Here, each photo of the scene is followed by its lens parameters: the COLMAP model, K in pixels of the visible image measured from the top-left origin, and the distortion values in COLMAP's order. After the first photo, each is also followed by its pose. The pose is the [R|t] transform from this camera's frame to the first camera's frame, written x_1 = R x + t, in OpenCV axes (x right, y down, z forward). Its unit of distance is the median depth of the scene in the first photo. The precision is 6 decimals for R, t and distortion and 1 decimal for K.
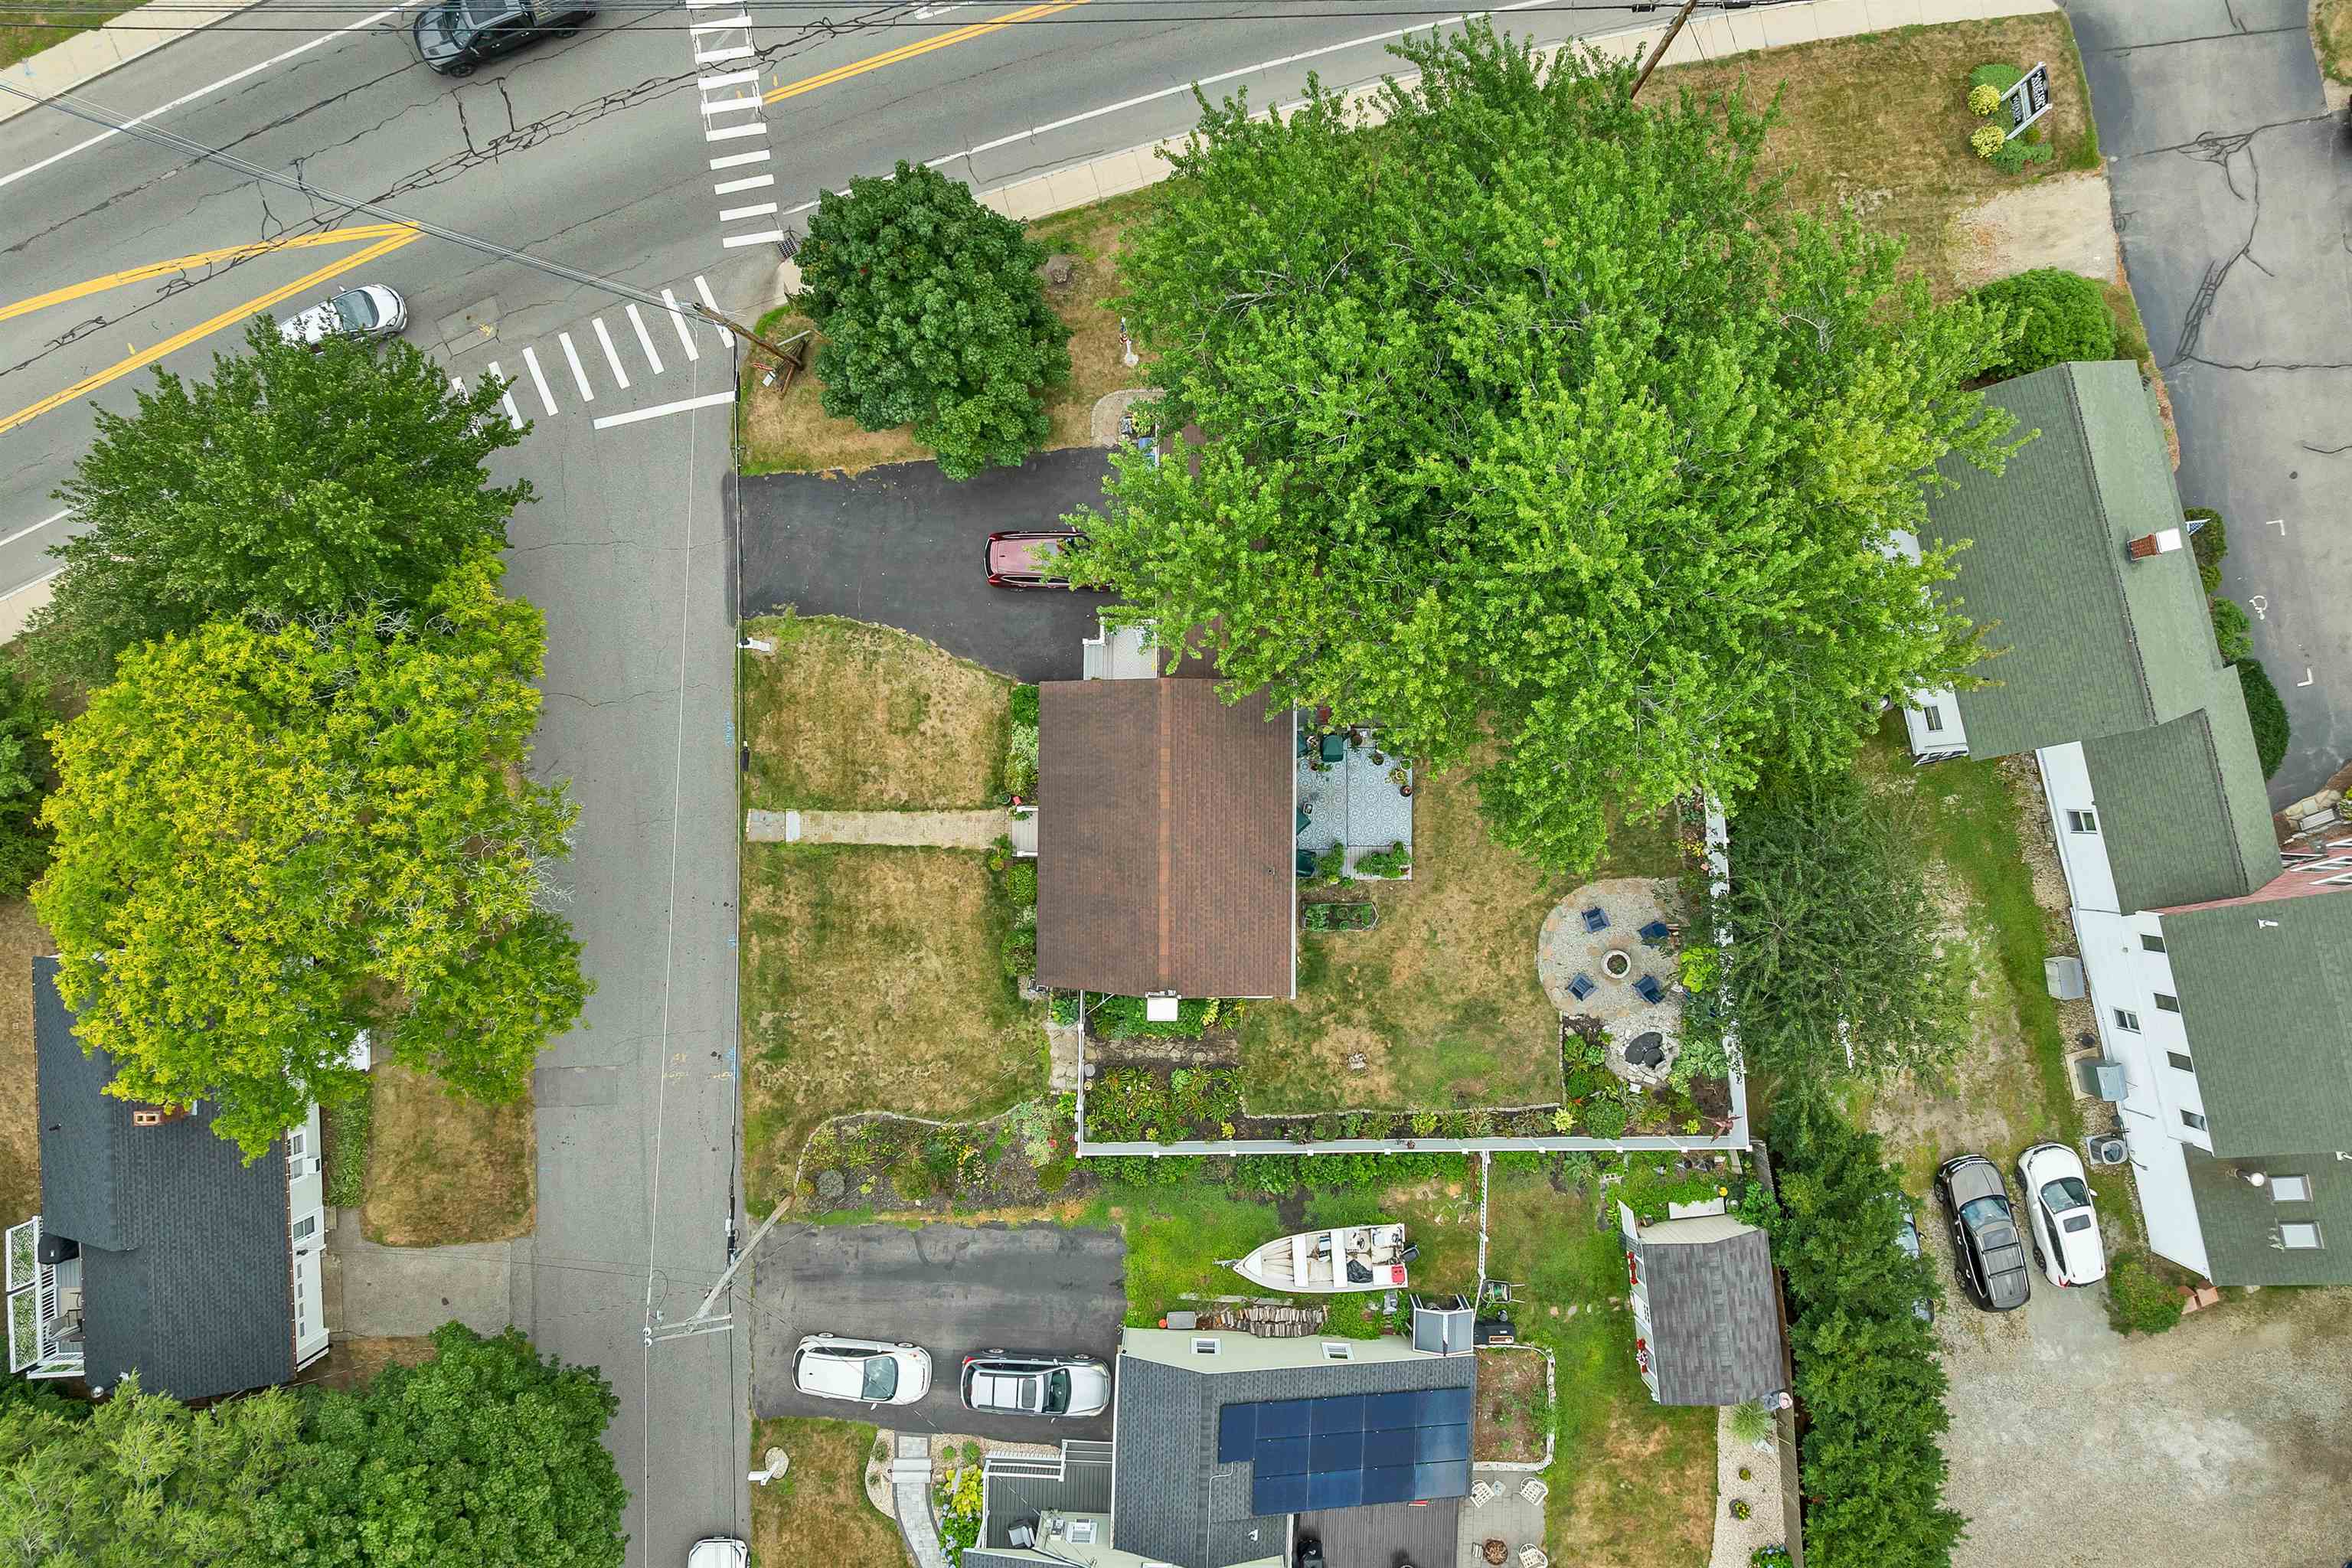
lens RADIAL K [[1696.0, 0, 1181.5], [0, 1696.0, 786.1], [0, 0, 1]] dist [-0.033713, -0.001861]
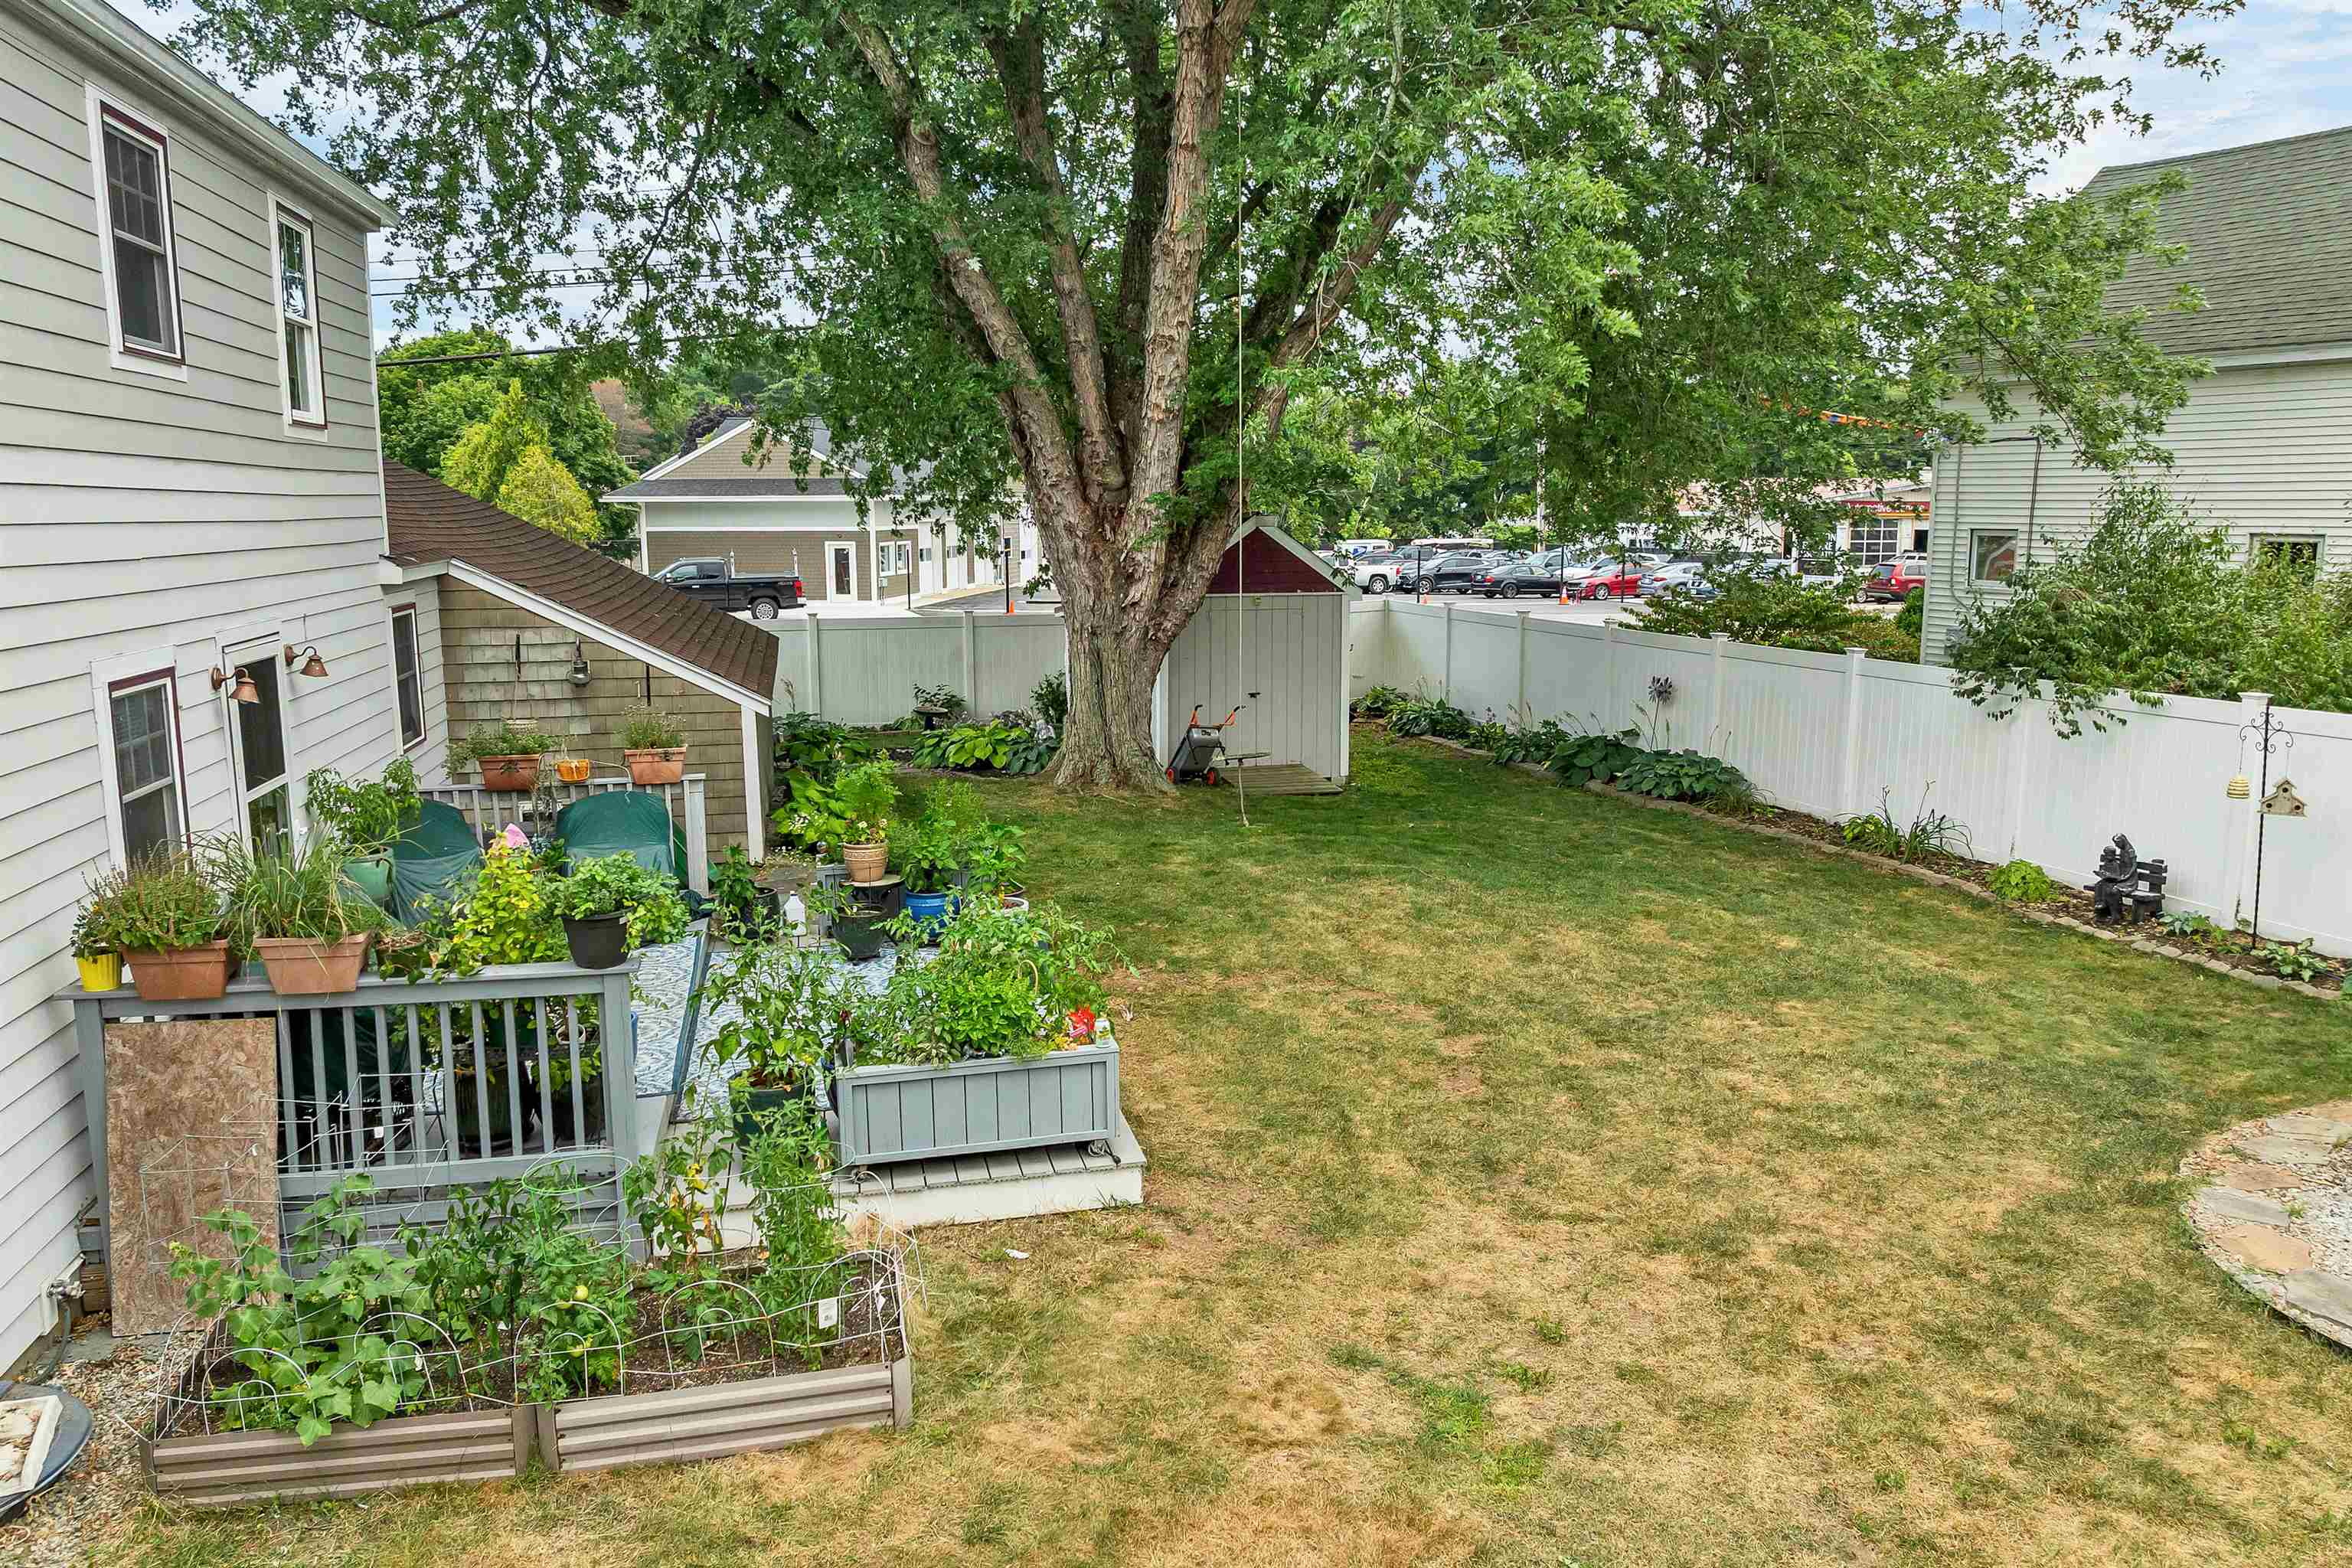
lens RADIAL K [[1696.0, 0, 1186.9], [0, 1696.0, 791.6], [0, 0, 1]] dist [-0.033713, -0.001861]
pose [[0.974334, -0.036644, 0.222104, 0.120991], [0.225106, 0.161161, -0.960913, 0.201985], [-0.000583, 0.986248, 0.165274, 1.047197]]
